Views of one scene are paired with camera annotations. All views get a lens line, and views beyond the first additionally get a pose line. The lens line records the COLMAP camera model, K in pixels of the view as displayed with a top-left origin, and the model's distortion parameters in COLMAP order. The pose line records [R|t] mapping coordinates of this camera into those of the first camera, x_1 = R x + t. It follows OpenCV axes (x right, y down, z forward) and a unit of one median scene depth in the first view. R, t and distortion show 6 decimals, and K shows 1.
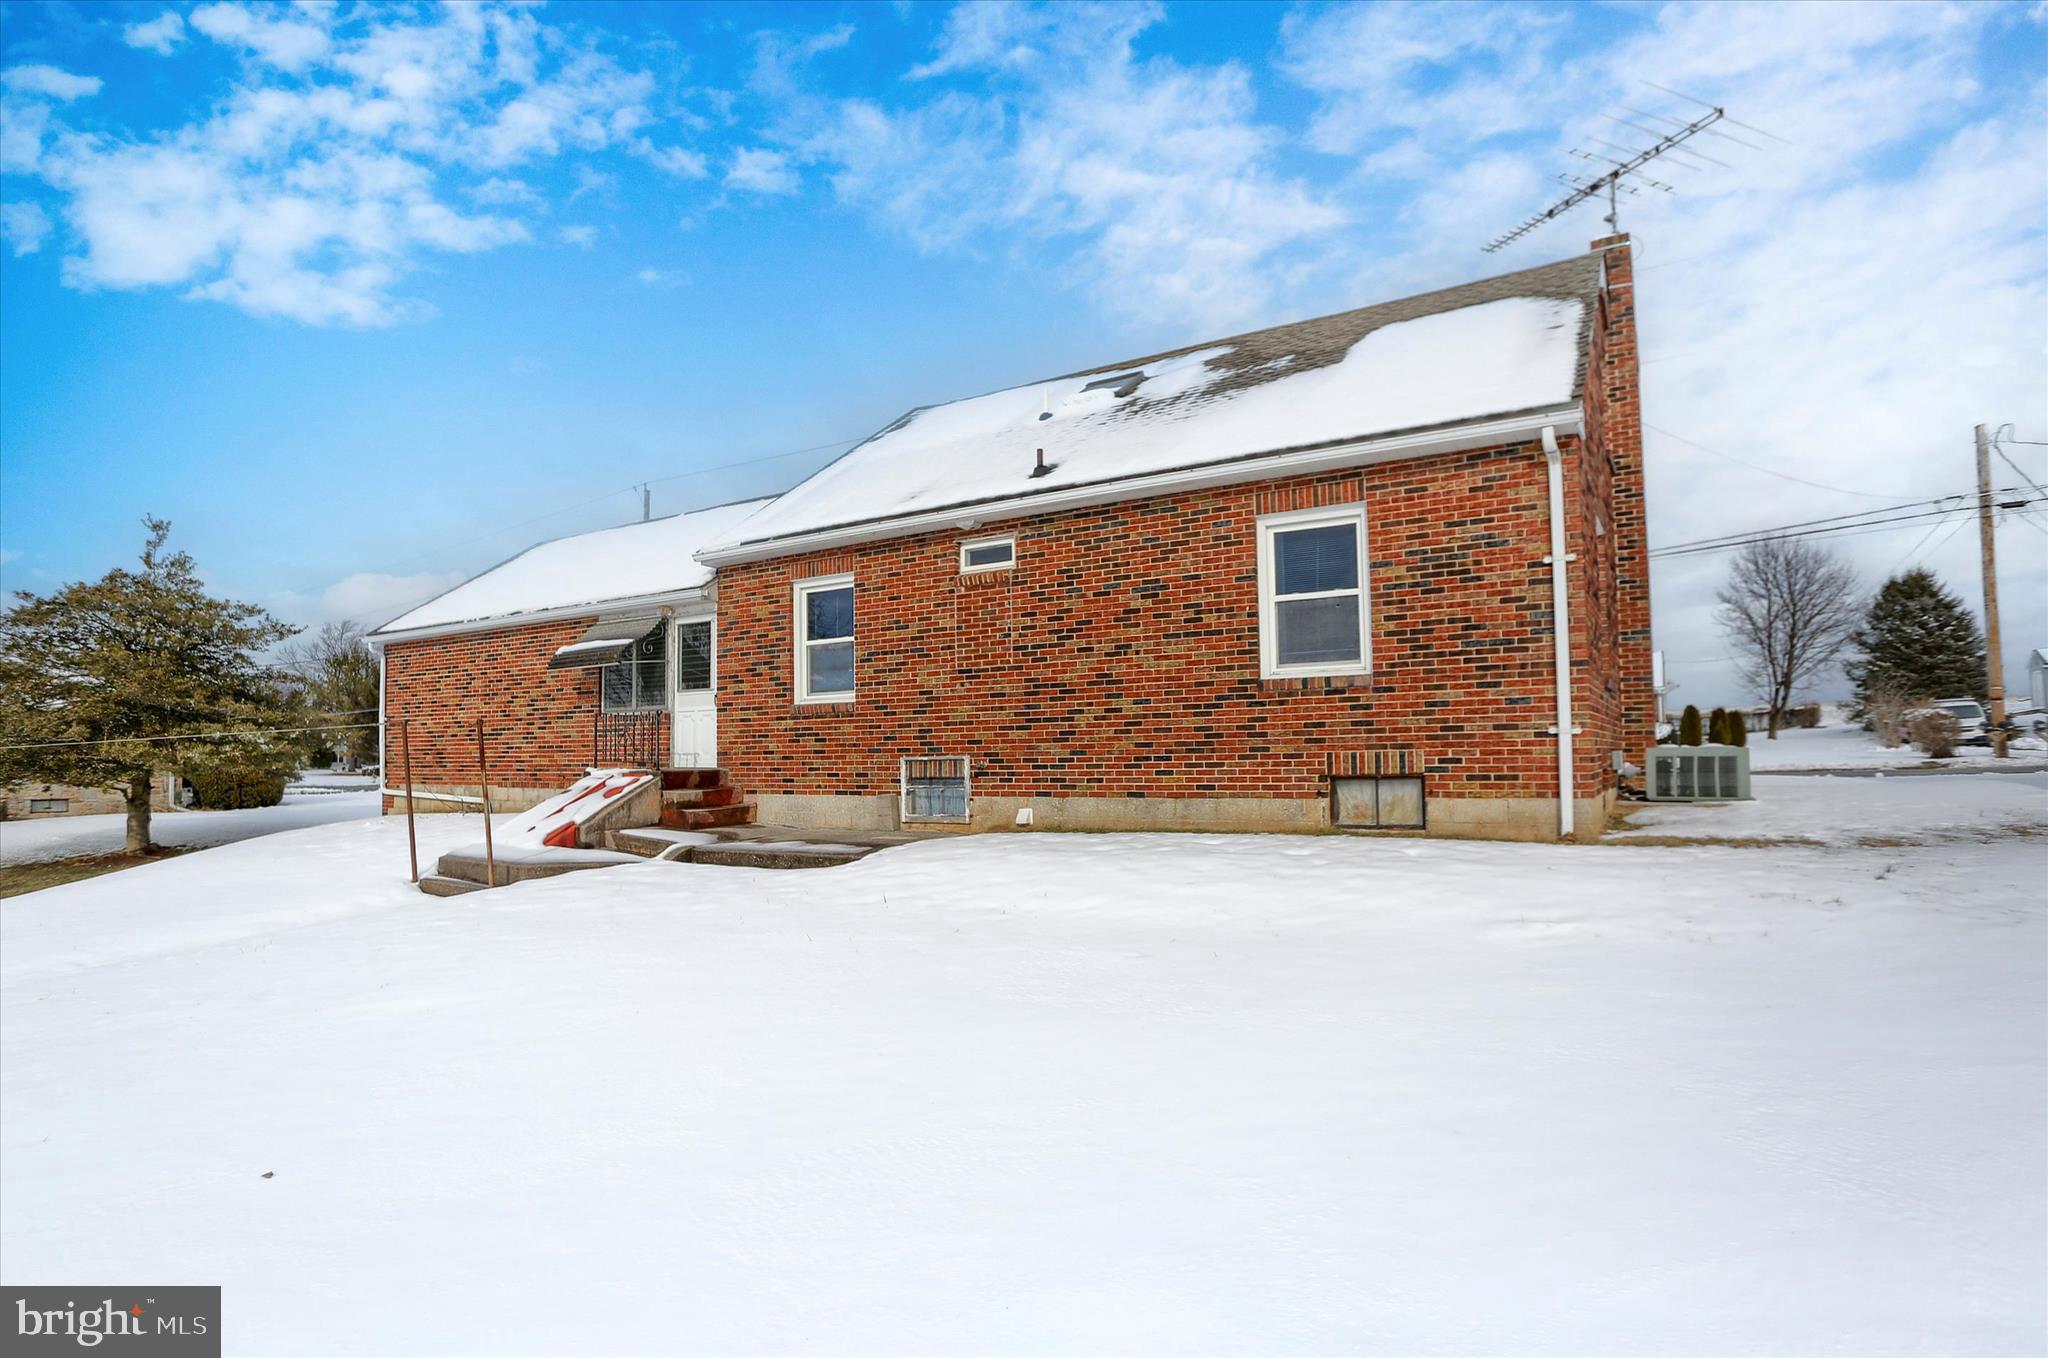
lens RADIAL K [[1033.6, 0, 1008.2], [0, 1033.6, 660.7], [0, 0, 1]] dist [-0.089435, 0.036845]
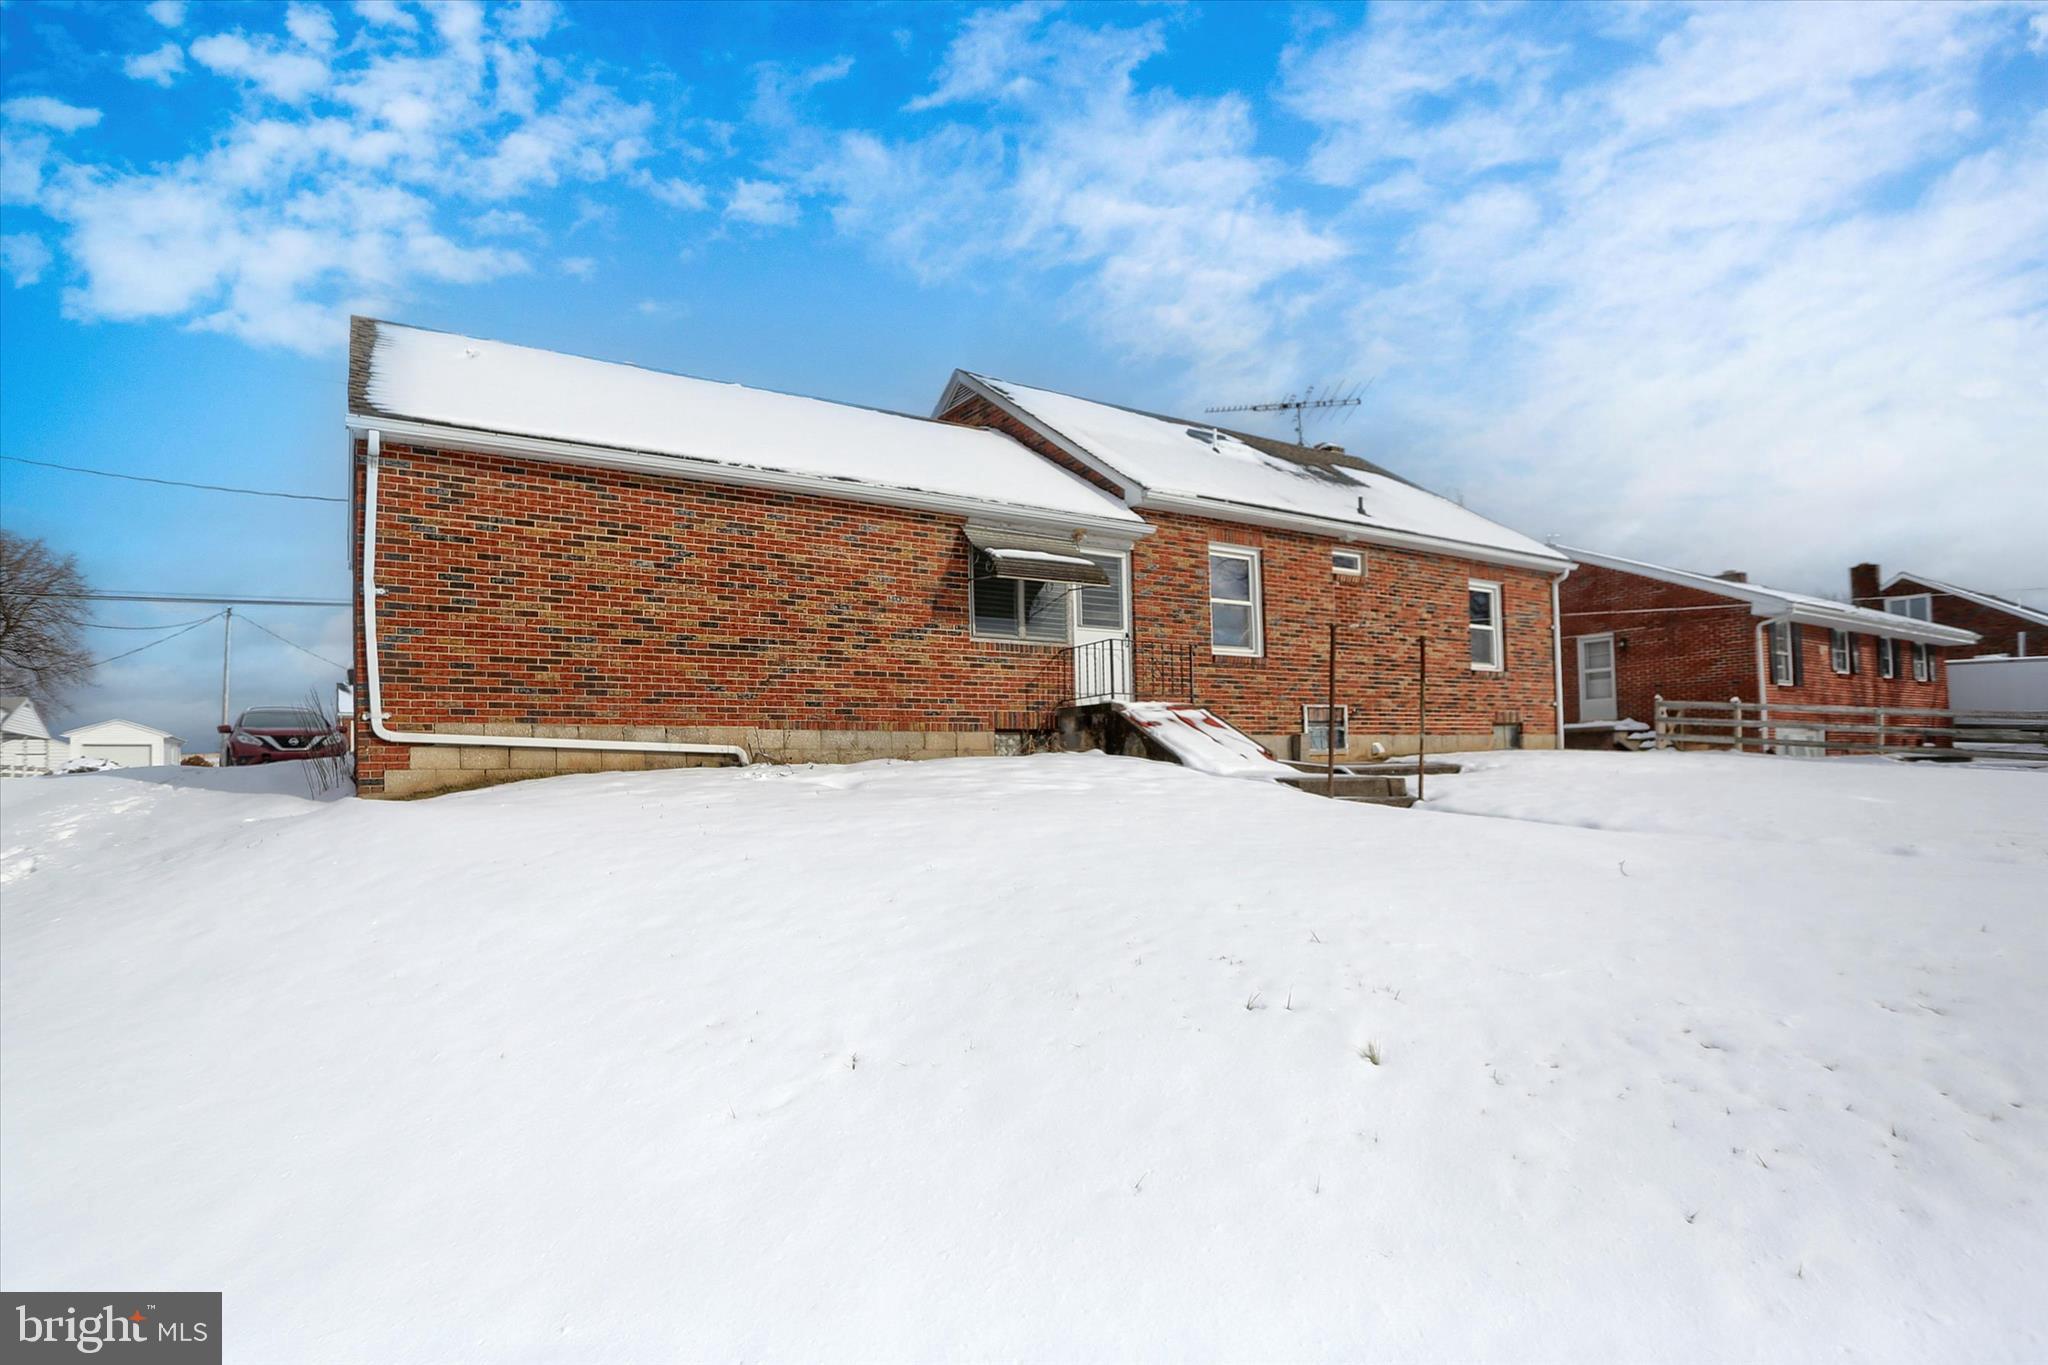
lens RADIAL K [[1033.6, 0, 1008.2], [0, 1033.6, 664.2], [0, 0, 1]] dist [-0.089435, 0.036845]
pose [[0.447863, 0.085371, 0.890017, -1.304842], [-0.086739, 0.994884, -0.051782, 0.131767], [-0.889885, -0.054008, 0.452977, 0.702335]]
